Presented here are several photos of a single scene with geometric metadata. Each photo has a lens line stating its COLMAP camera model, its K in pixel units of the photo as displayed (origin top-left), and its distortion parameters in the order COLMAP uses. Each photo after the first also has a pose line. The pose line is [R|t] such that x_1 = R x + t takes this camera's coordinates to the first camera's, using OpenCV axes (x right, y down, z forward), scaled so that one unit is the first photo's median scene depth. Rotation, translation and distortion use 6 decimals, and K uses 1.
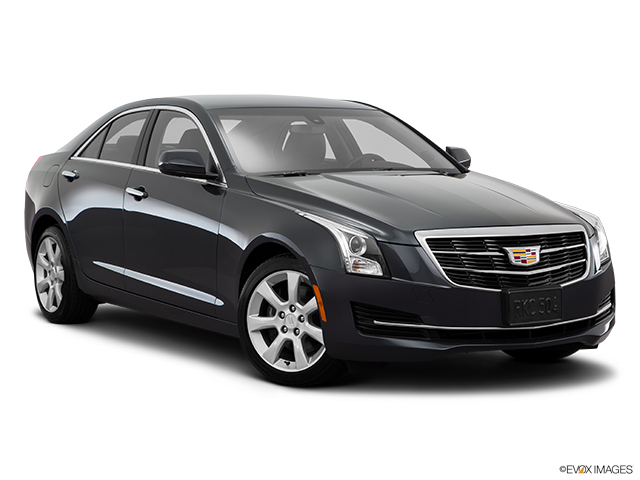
lens RADIAL K [[1268.4, 0, 320.0], [0, 1268.4, 240.0], [0, 0, 1]] dist [0.114695, 0.168078]
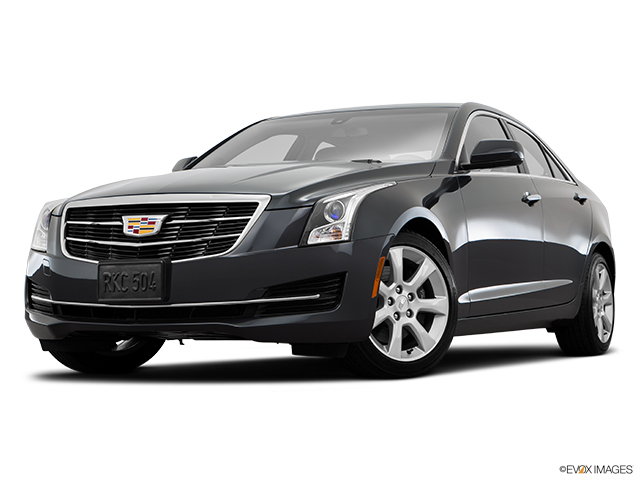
lens RADIAL K [[1164.7, 0, 292.9], [0, 1164.7, 240.0], [0, 0, 1]] dist [0.224642, -0.012492]
pose [[0.536317, -0.032371, -0.843396, 0.900746], [-0.056045, 0.995693, -0.073855, 0.076413], [0.842154, 0.086878, 0.532193, 0.664561]]
